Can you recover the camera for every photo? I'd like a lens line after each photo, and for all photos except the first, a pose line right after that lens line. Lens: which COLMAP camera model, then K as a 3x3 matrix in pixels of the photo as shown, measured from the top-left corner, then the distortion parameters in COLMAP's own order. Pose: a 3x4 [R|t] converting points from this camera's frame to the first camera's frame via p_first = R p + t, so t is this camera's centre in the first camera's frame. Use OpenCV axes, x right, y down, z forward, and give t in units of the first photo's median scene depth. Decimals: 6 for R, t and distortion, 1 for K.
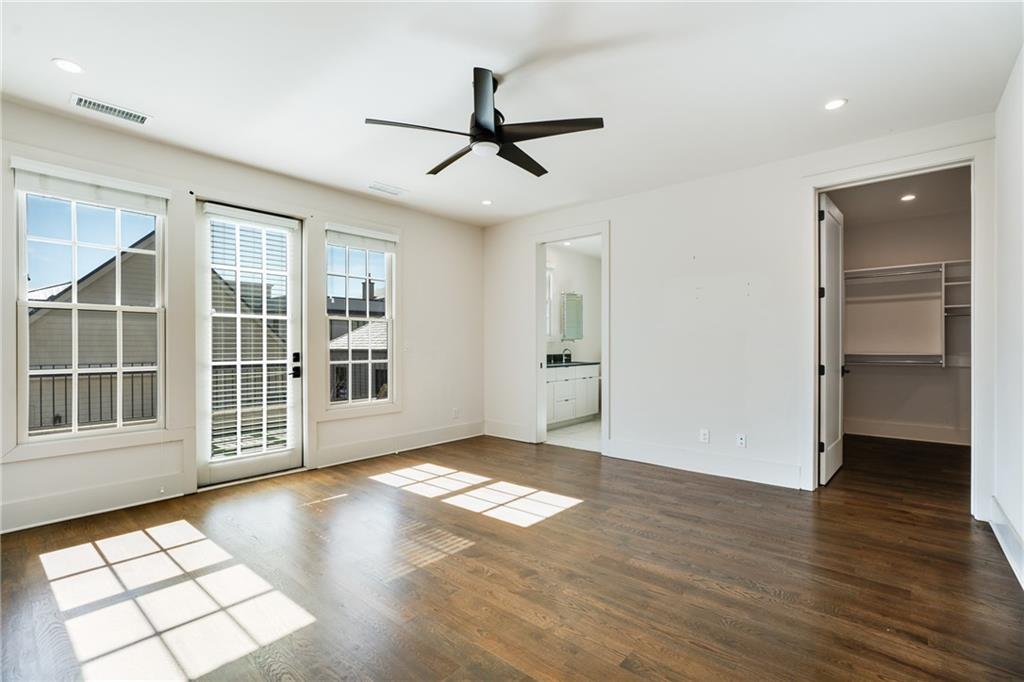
lens RADIAL K [[463.9, 0, 512.0], [0, 463.9, 341.0], [0, 0, 1]] dist [-0.041317, 0.000225]
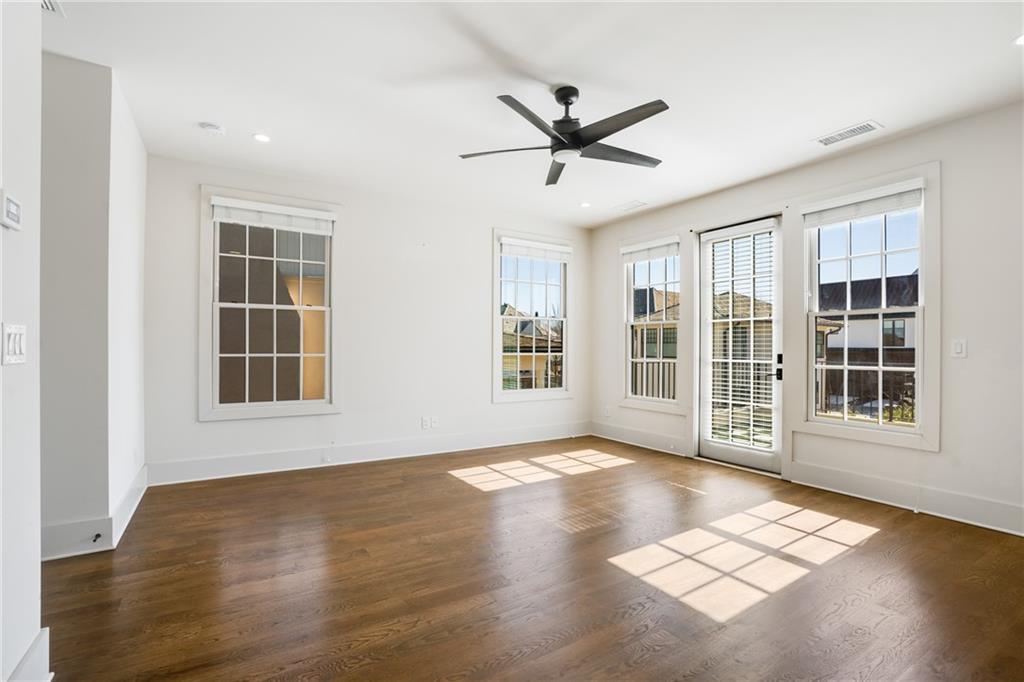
lens RADIAL K [[469.8, 0, 511.6], [0, 469.8, 323.7], [0, 0, 1]] dist [-0.000748, -0.000065]
pose [[-0.288137, -0.042202, -0.956659, 0.649521], [0.009567, 0.998852, -0.046945, 0.004165], [0.957541, -0.022679, -0.287402, 0.760512]]
